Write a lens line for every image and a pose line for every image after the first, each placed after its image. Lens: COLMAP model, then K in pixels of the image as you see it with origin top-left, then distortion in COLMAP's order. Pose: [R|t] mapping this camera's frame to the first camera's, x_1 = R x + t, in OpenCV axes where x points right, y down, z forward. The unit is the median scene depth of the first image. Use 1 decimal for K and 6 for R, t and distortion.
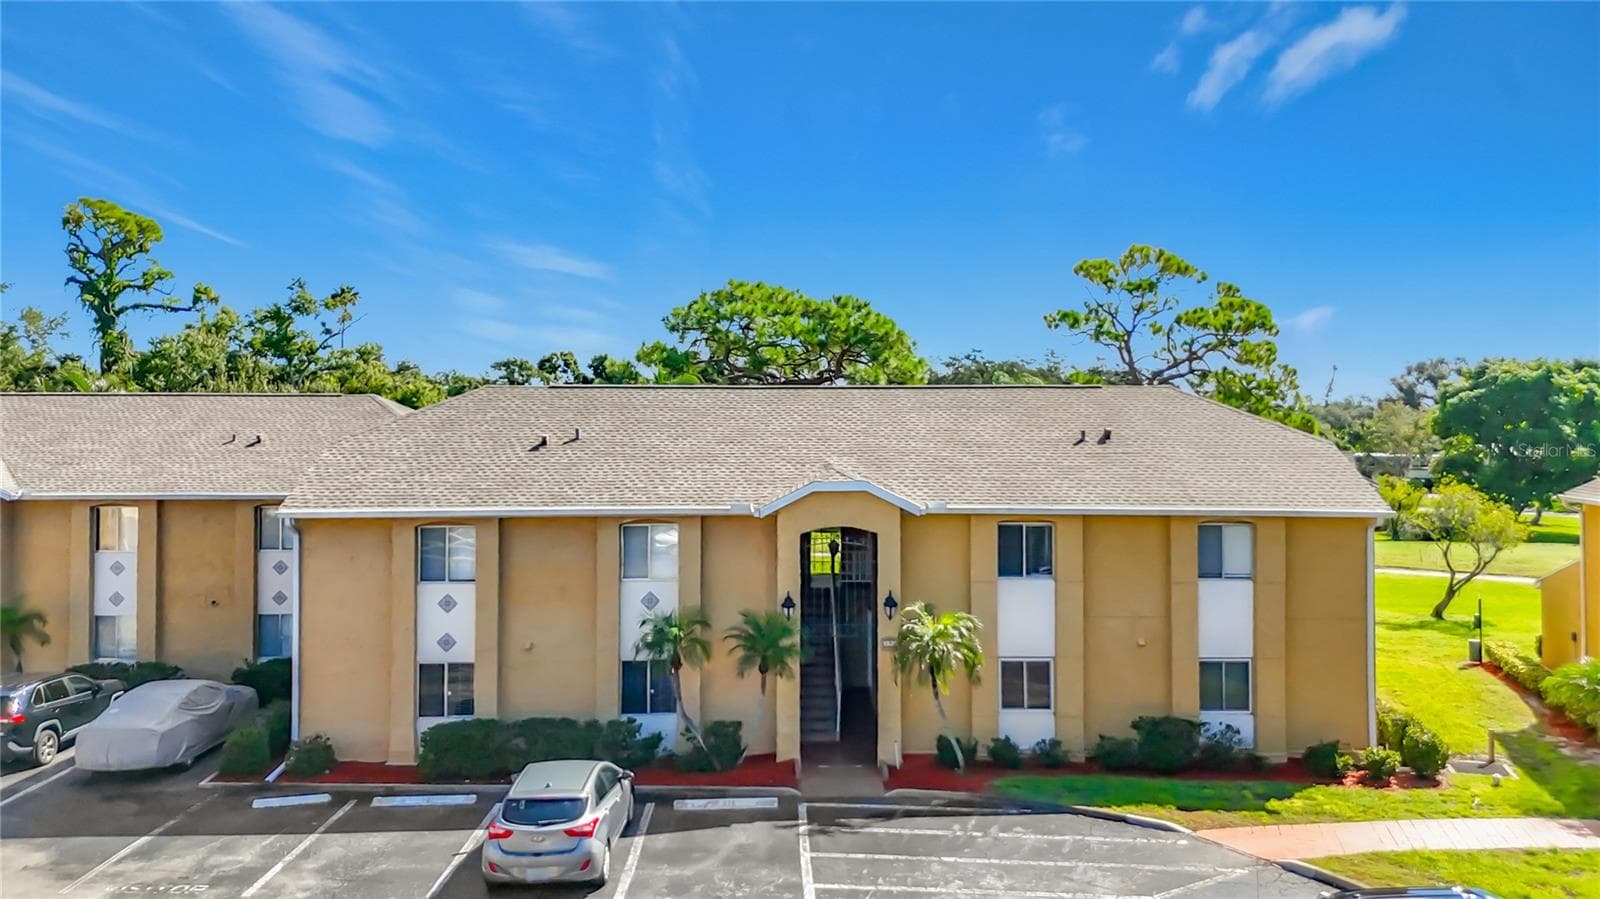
lens RADIAL K [[1191.2, 0, 799.9], [0, 1191.2, 444.8], [0, 0, 1]] dist [0.043160, -0.038776]
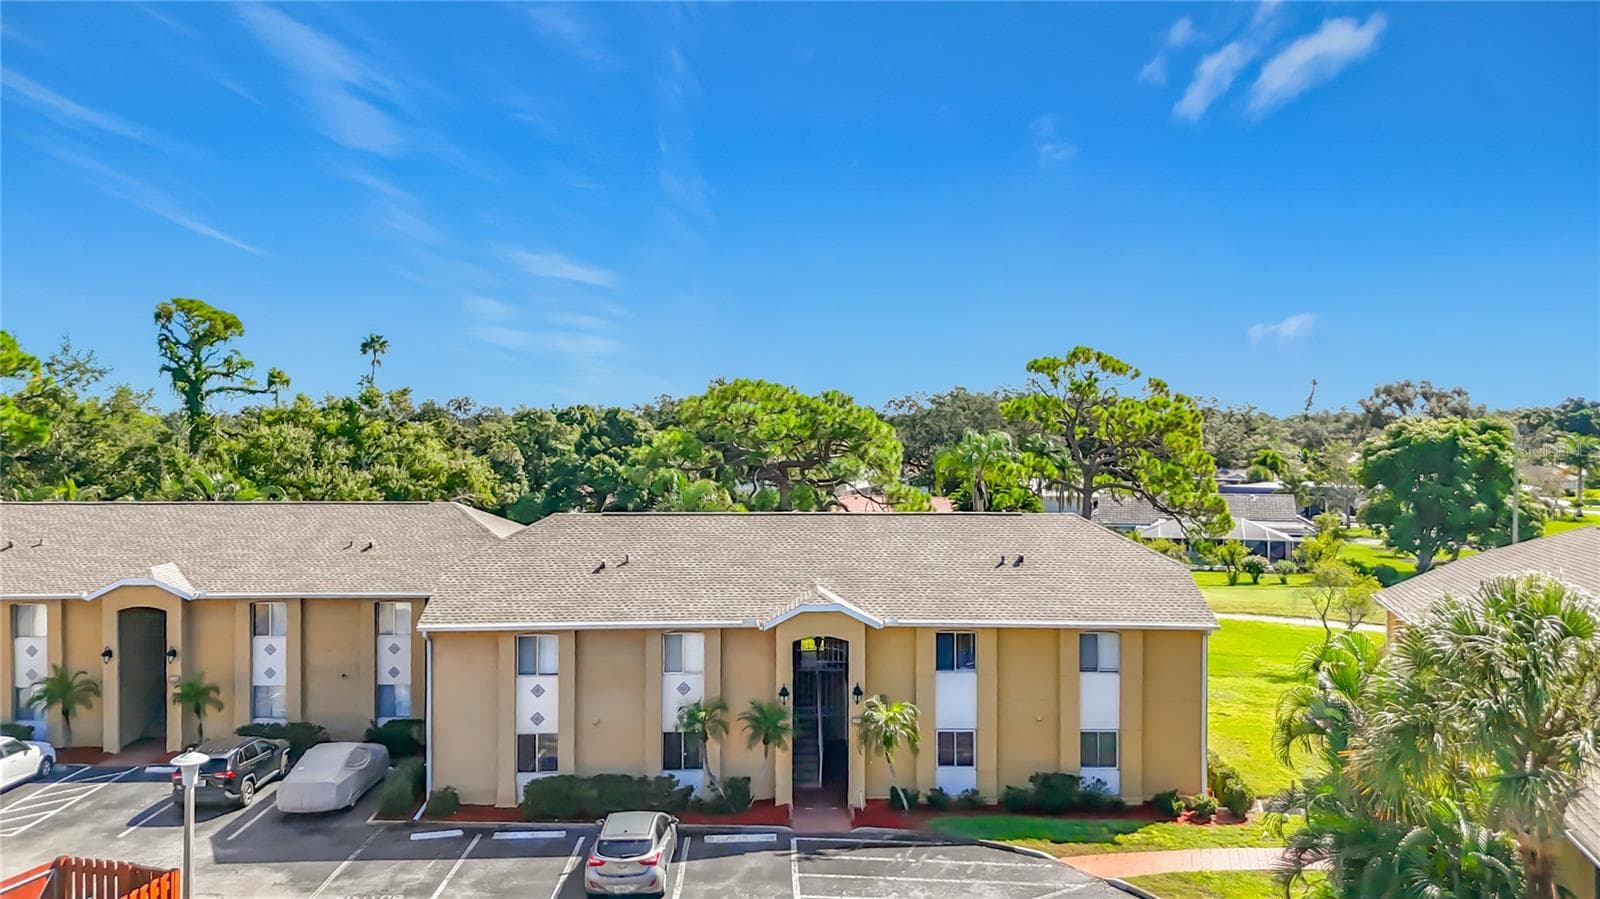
lens RADIAL K [[1185.7, 0, 799.4], [0, 1185.7, 472.3], [0, 0, 1]] dist [0.036910, -0.032714]
pose [[0.999993, 0.000700, 0.003790, 0.002897], [-0.000785, 0.999748, 0.022425, -0.152541], [-0.003774, -0.022428, 0.999741, -0.374330]]
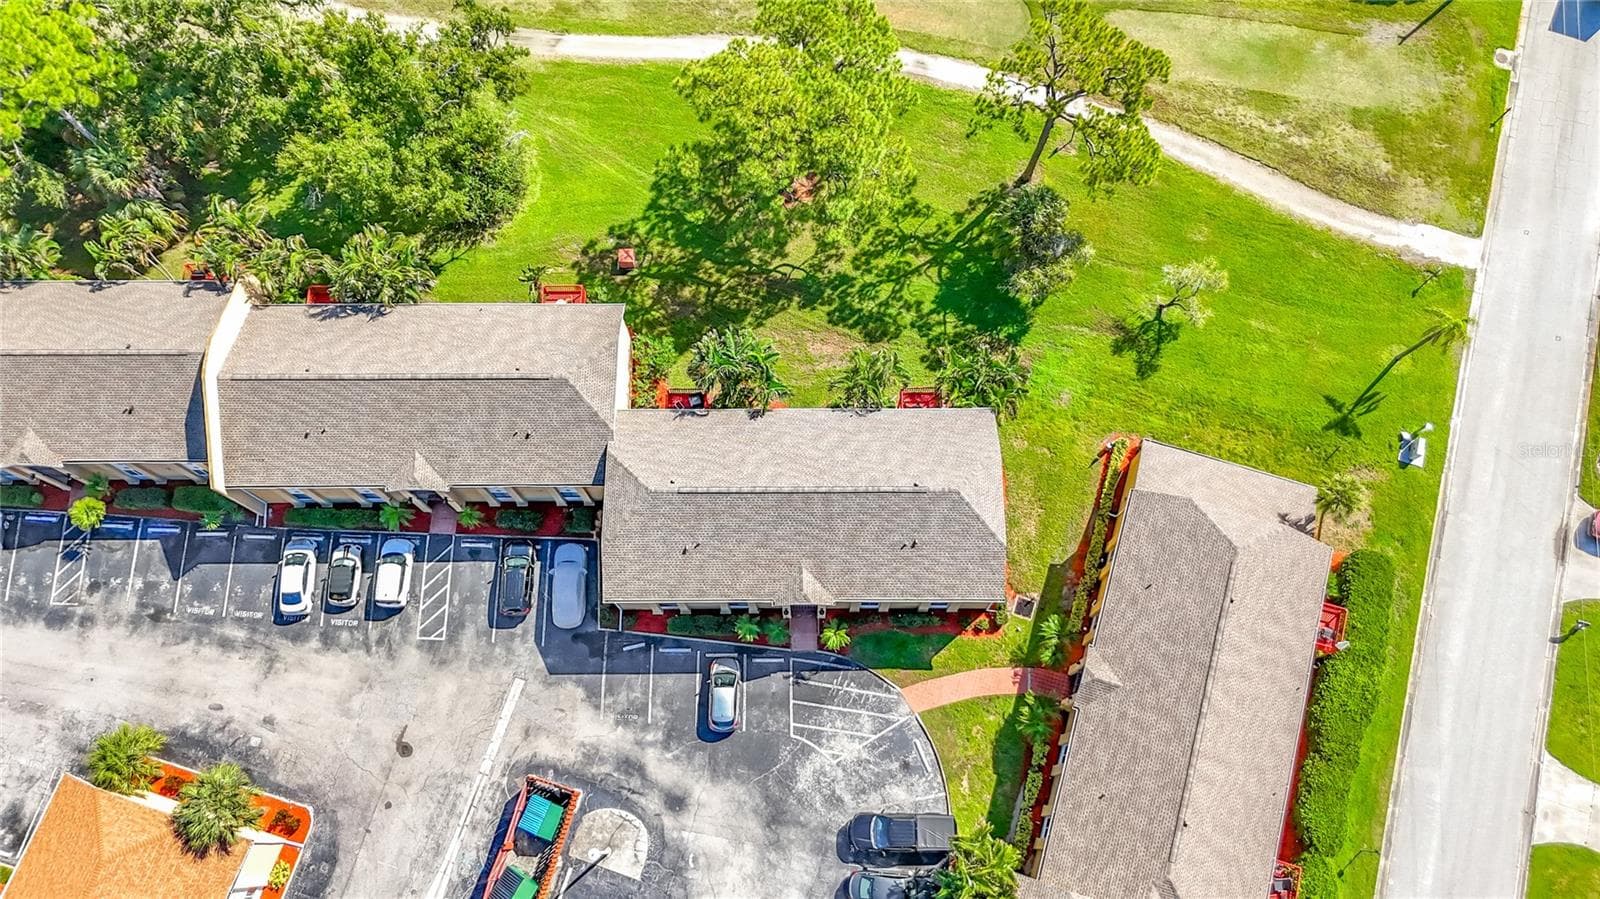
lens RADIAL K [[1185.1, 0, 805.5], [0, 1185.1, 414.7], [0, 0, 1]] dist [0.049842, -0.047287]
pose [[0.999899, 0.011496, -0.008310, 0.053916], [0.004302, 0.312519, 0.949902, -2.672883], [0.013517, -0.949842, 0.312438, 0.546523]]
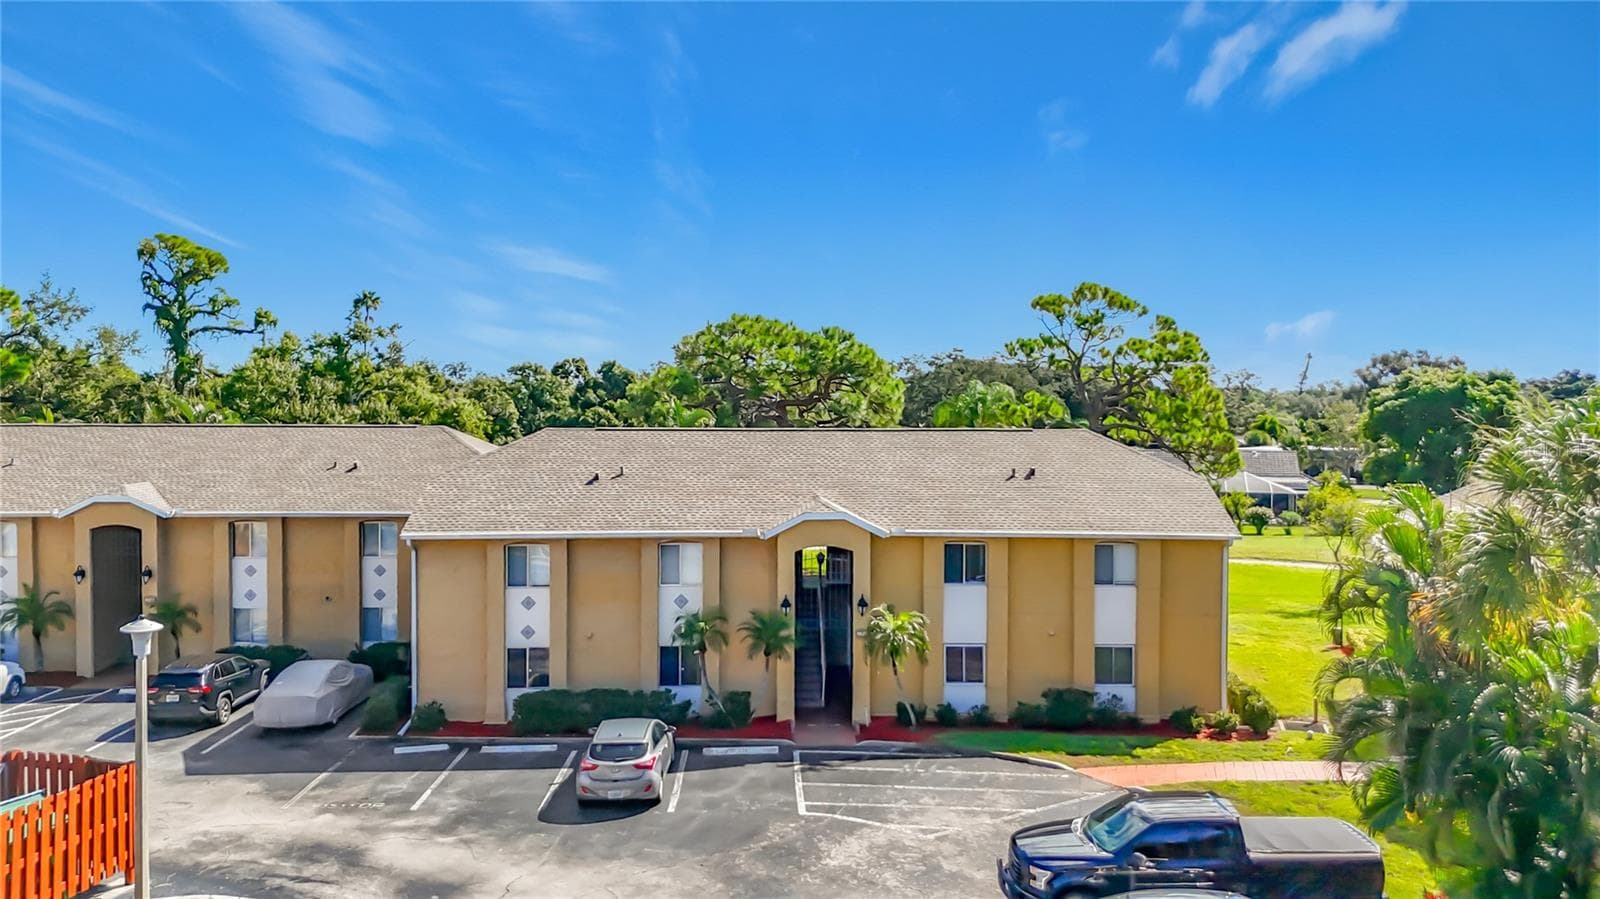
lens RADIAL K [[1174.7, 0, 798.2], [0, 1174.7, 470.7], [0, 0, 1]] dist [0.051934, -0.051361]
pose [[0.999976, 0.002104, 0.006660, -0.004823], [-0.002359, 0.999255, 0.038534, -0.065291], [-0.006574, -0.038549, 0.999235, -0.301746]]
